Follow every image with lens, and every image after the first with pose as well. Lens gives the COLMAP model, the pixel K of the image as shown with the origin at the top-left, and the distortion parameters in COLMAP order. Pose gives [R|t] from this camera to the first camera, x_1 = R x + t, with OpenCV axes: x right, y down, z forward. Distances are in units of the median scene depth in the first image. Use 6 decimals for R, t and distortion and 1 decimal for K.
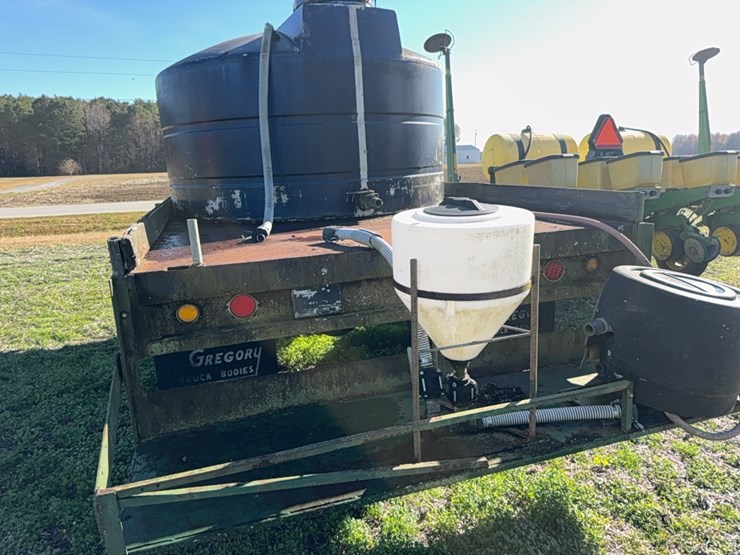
lens RADIAL K [[523.8, 0, 370.1], [0, 523.8, 283.3], [0, 0, 1]] dist [0.034291, -0.052223]
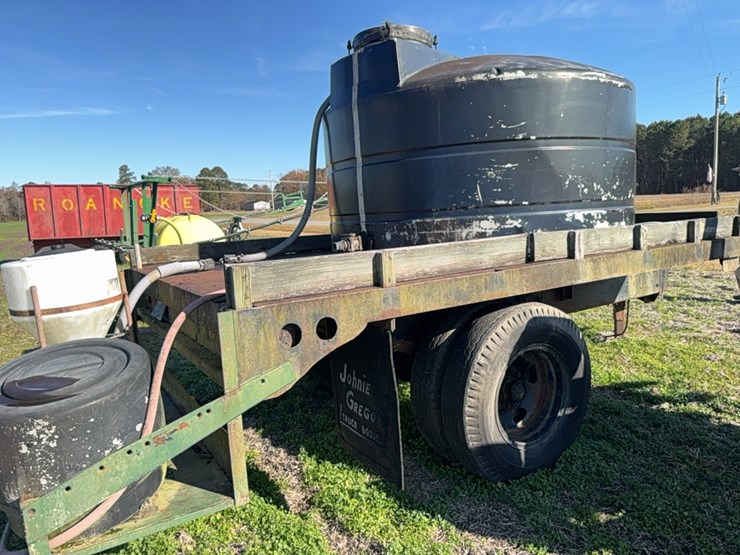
lens RADIAL K [[523.8, 0, 373.2], [0, 523.8, 283.2], [0, 0, 1]] dist [0.034291, -0.052223]
pose [[0.263755, 0.161093, -0.951043, 1.146226], [-0.180895, 0.976723, 0.115275, -0.247039], [0.947476, 0.141634, 0.286757, 0.915693]]
